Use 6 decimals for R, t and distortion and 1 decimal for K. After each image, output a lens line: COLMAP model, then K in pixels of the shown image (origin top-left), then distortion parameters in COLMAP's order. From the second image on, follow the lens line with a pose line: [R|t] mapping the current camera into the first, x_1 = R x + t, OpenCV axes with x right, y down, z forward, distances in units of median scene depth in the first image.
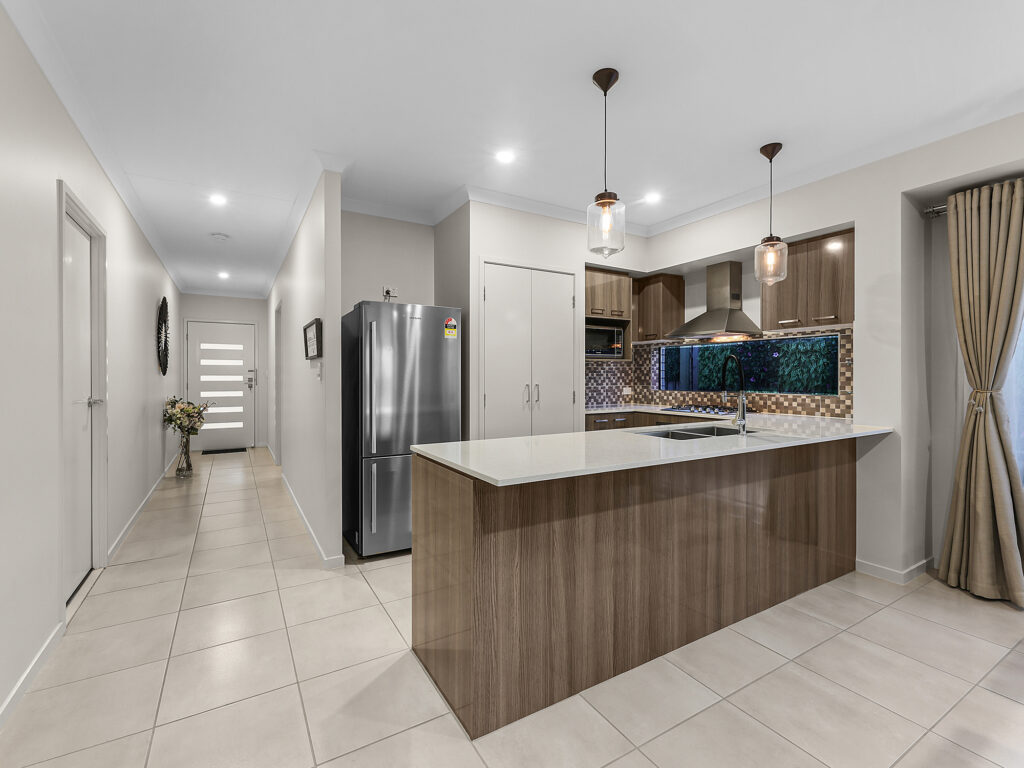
lens RADIAL K [[464.9, 0, 507.6], [0, 464.9, 377.7], [0, 0, 1]] dist [0.006062, -0.002014]
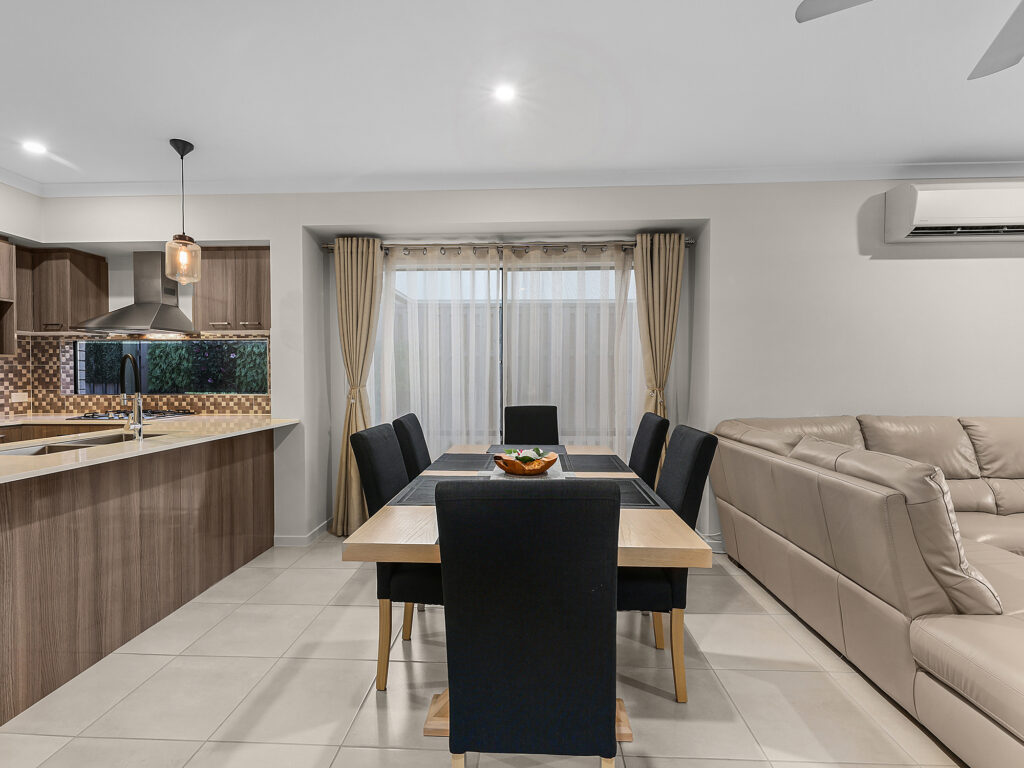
lens RADIAL K [[464.9, 0, 507.9], [0, 464.9, 383.4], [0, 0, 1]] dist [0.006062, -0.002014]
pose [[0.549652, -0.013364, 0.835287, 0.080672], [0.005025, 0.999907, 0.012691, 0.001136], [-0.835378, -0.002778, 0.549668, -0.081162]]
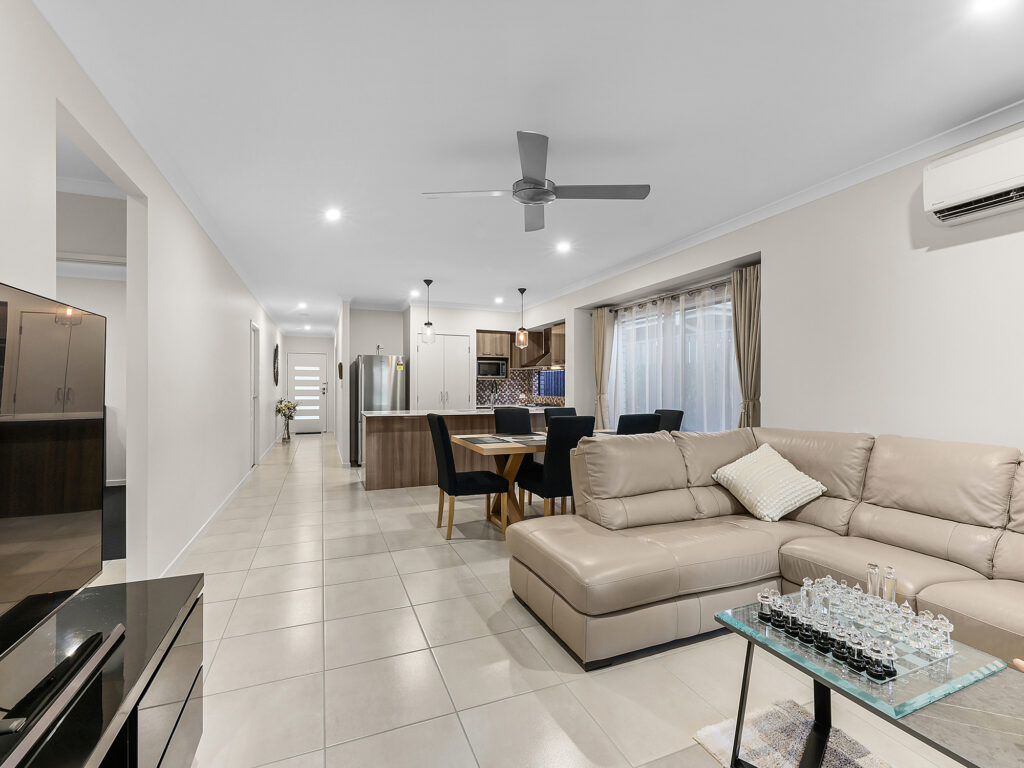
lens RADIAL K [[464.9, 0, 507.3], [0, 464.9, 388.4], [0, 0, 1]] dist [0.006062, -0.002014]
pose [[0.988041, 0.004222, -0.154136, 0.596687], [-0.004382, 0.999990, -0.000698, 0.000724], [0.154131, 0.001365, 0.988049, -0.904173]]
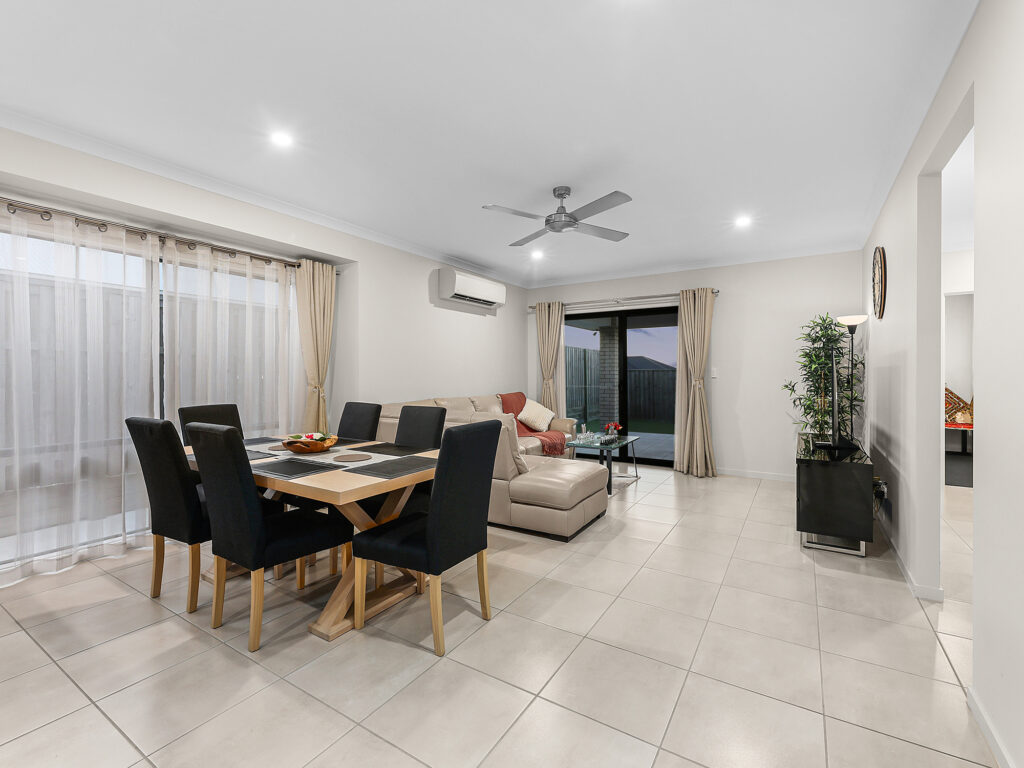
lens RADIAL K [[464.9, 0, 508.6], [0, 464.9, 377.0], [0, 0, 1]] dist [0.006062, -0.002014]
pose [[-0.455651, -0.002726, 0.890154, -0.204511], [0.005960, 0.999964, 0.006113, -0.000253], [-0.890138, 0.008091, -0.455619, 0.258928]]
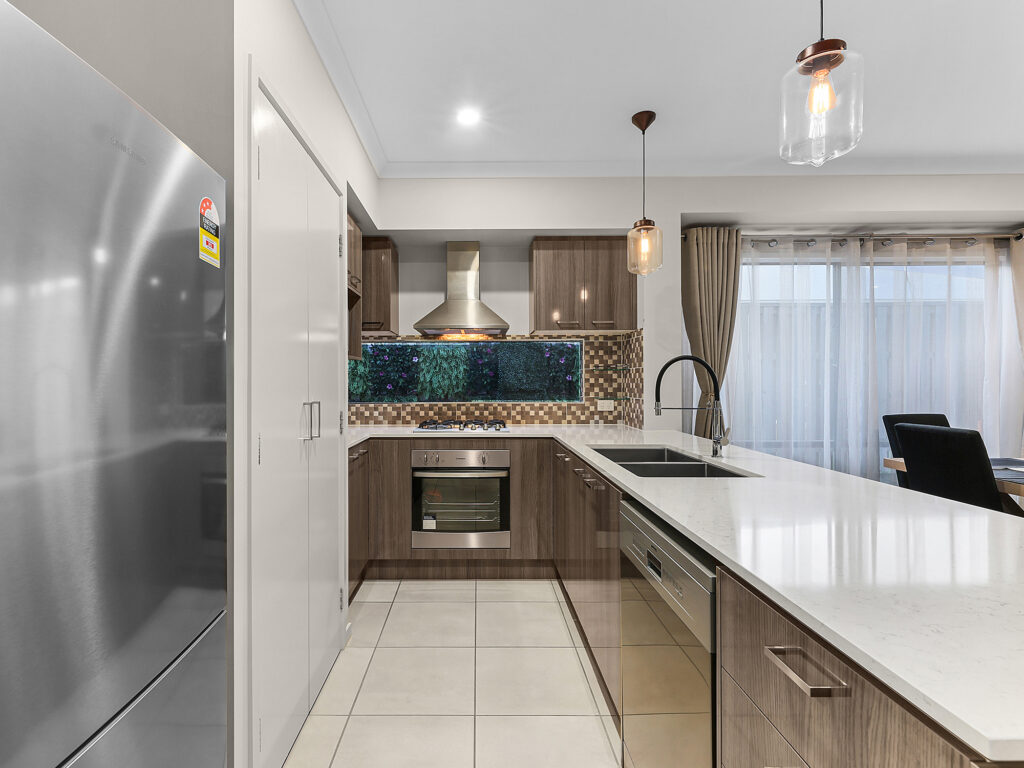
lens RADIAL K [[514.0, 0, 485.2], [0, 514.0, 385.1], [0, 0, 1]] dist [0.010823, -0.000576]
pose [[0.512703, -0.005158, 0.858550, -0.292608], [0.006105, 0.999979, 0.002362, -0.001453], [-0.858544, 0.004031, 0.512724, 0.531283]]
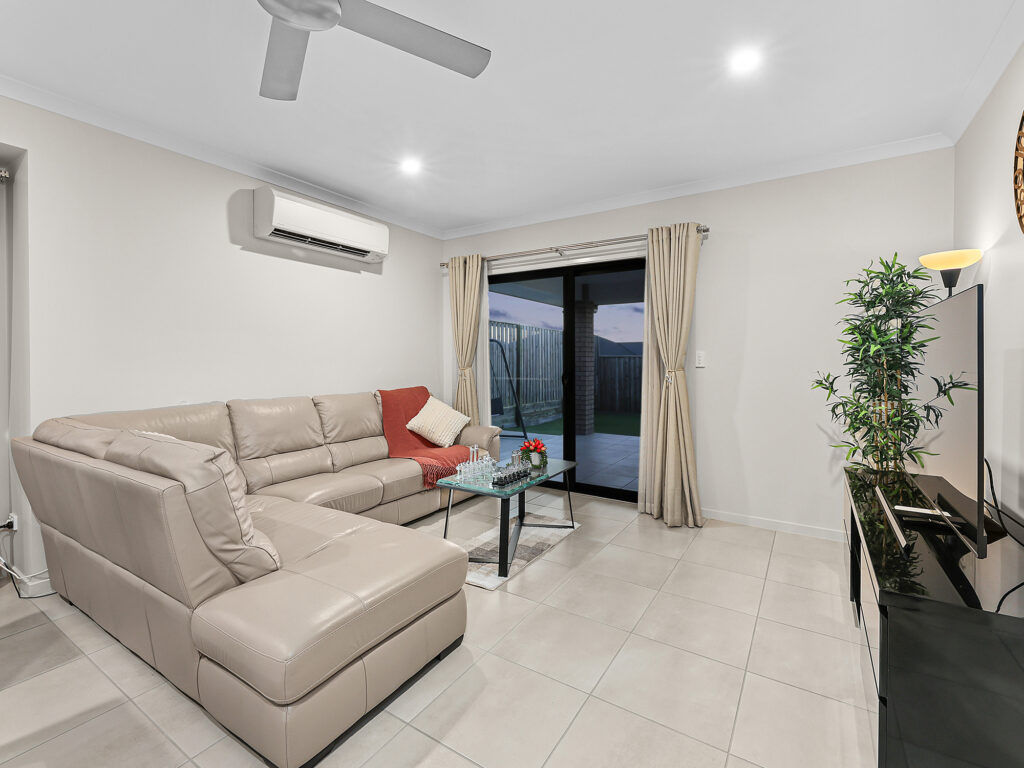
lens RADIAL K [[464.9, 0, 509.1], [0, 464.9, 371.0], [0, 0, 1]] dist [0.006062, -0.002014]
pose [[-0.446546, -0.017231, 0.894595, 0.133450], [0.003233, 0.999777, 0.020871, 0.001642], [-0.894755, 0.012213, -0.446391, -0.212948]]
